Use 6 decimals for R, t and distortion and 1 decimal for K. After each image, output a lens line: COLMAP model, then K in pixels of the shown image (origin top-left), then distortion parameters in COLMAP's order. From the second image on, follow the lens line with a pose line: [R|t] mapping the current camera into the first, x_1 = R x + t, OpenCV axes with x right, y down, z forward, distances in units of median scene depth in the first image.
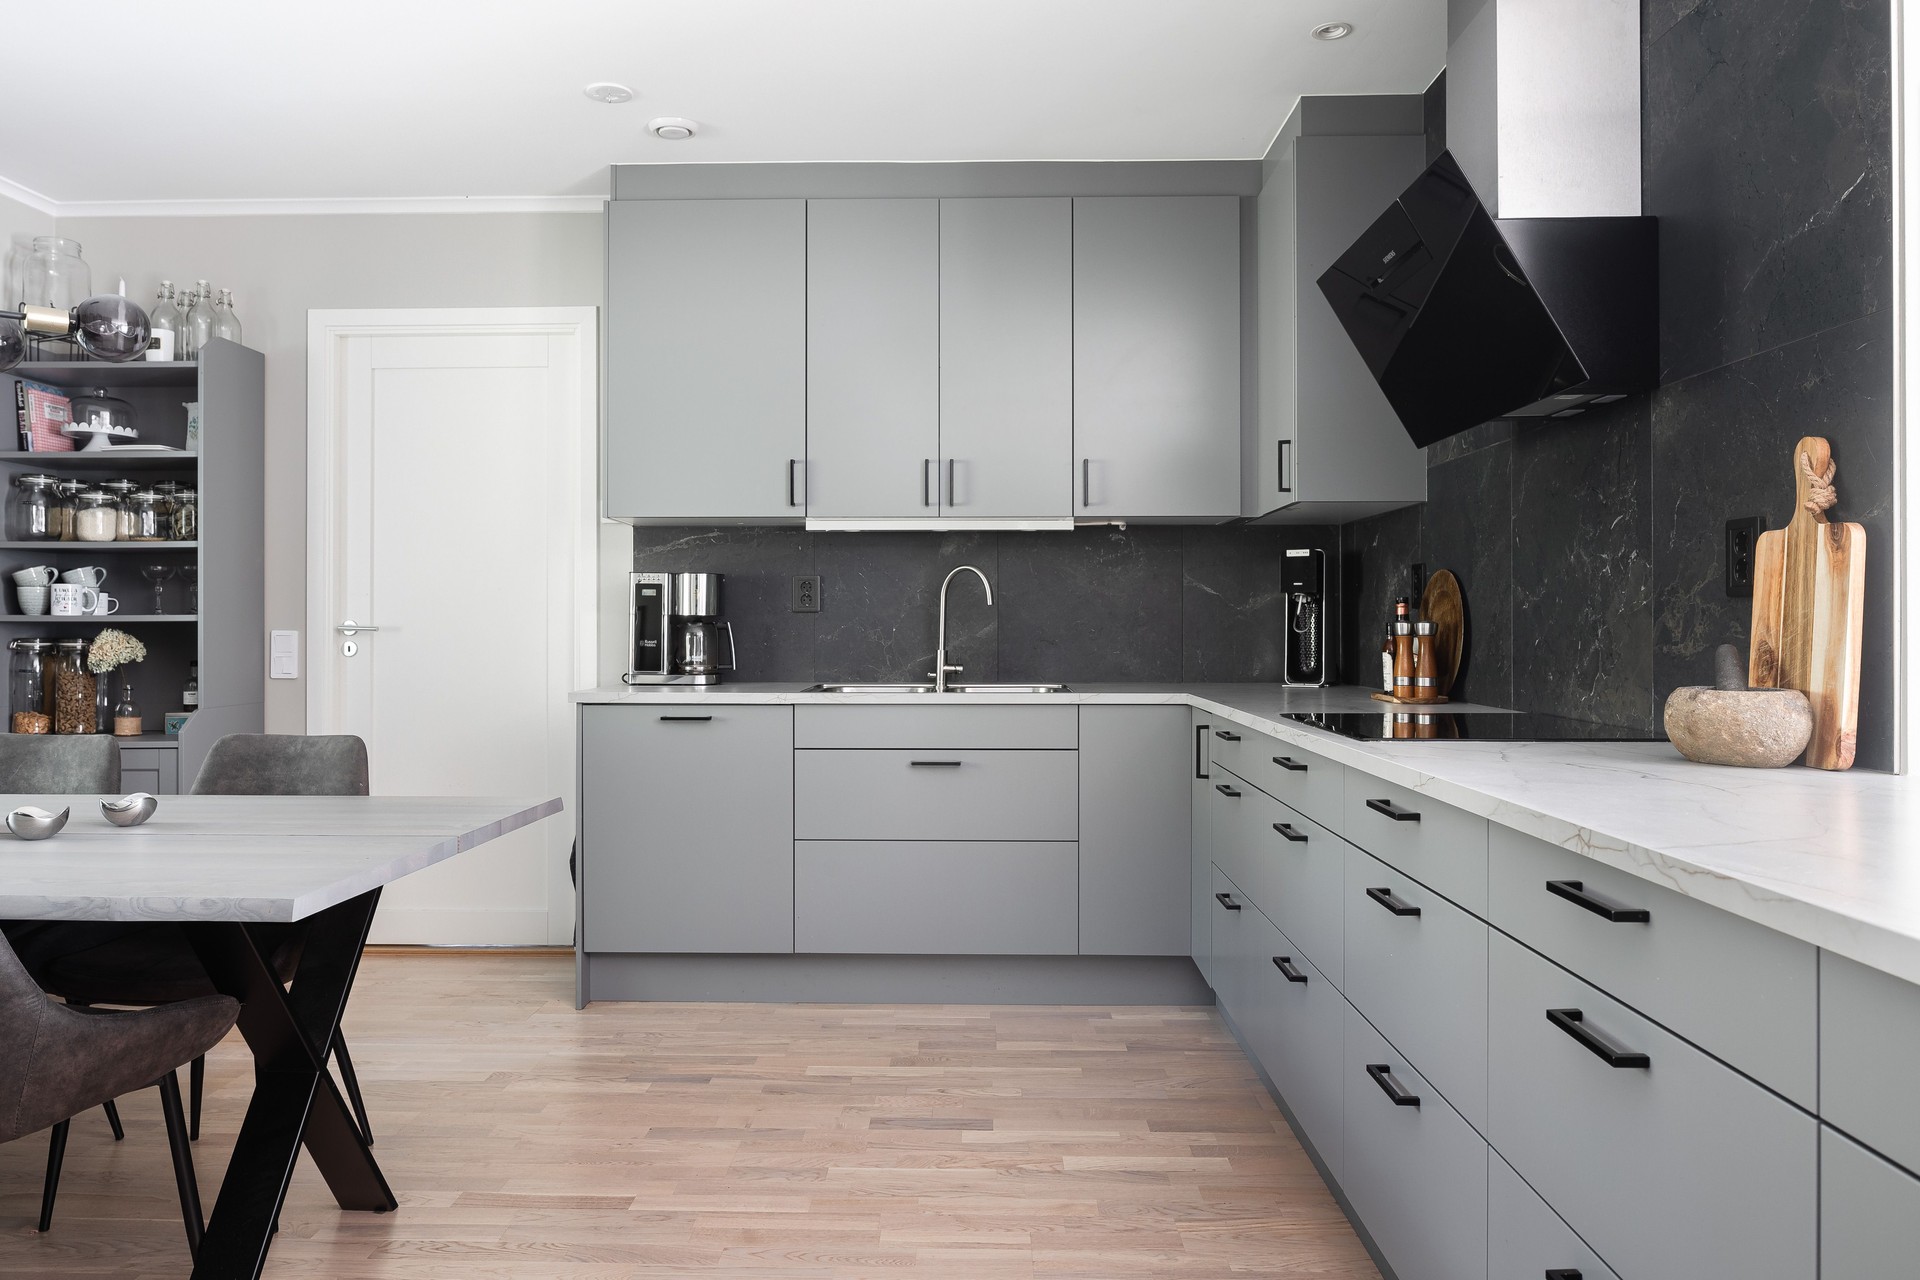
lens RADIAL K [[1326.0, 0, 955.5], [0, 1326.0, 627.0], [0, 0, 1]] dist [-0.019890, -0.000657]
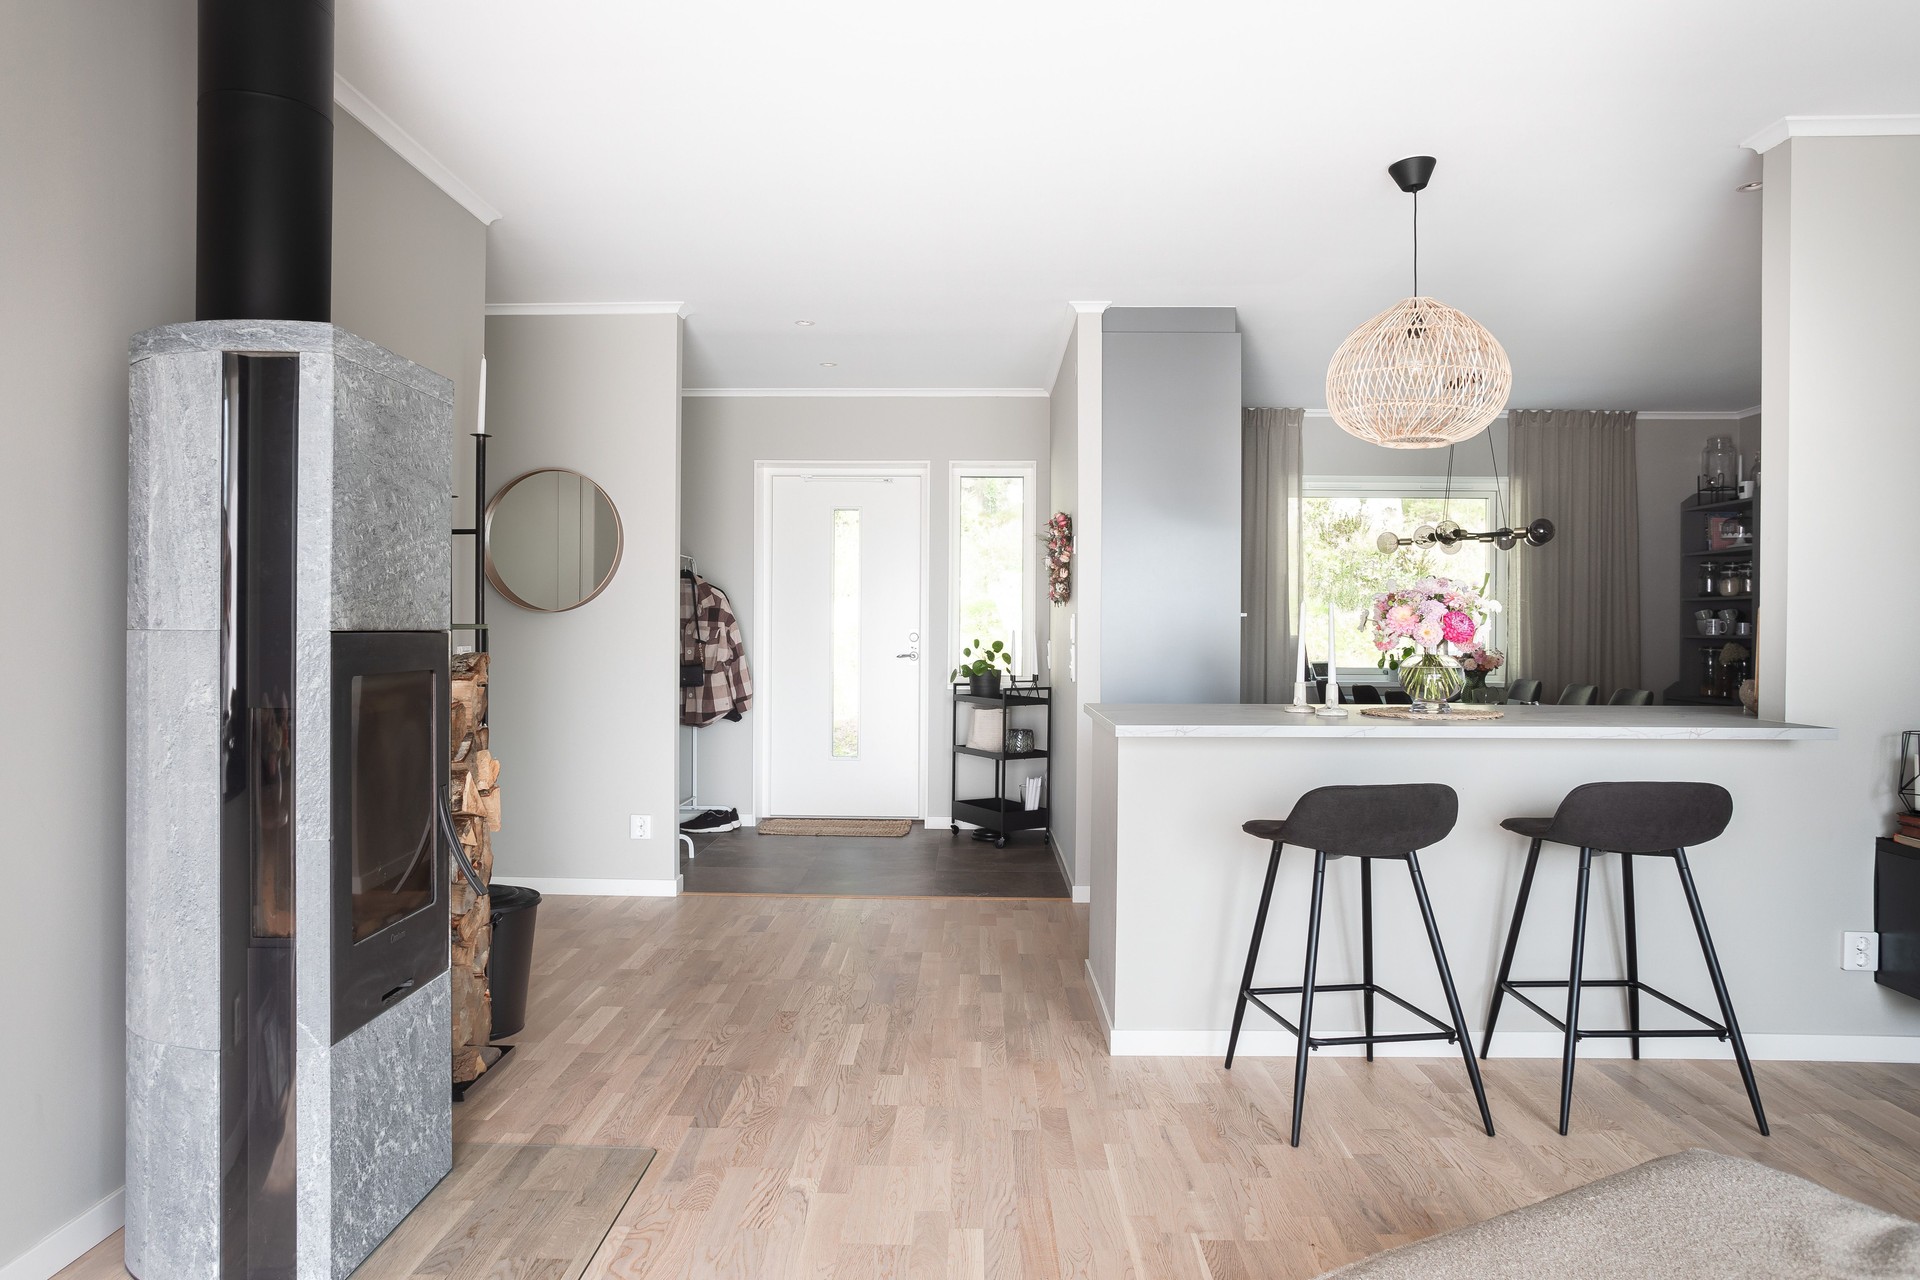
lens RADIAL K [[1326.0, 0, 955.5], [0, 1326.0, 627.0], [0, 0, 1]] dist [-0.019890, -0.000657]
pose [[0.002815, 0.000910, -0.999996, 1.258753], [-0.007149, 0.999974, 0.000890, -0.014147], [0.999970, 0.007146, 0.002821, -0.120266]]
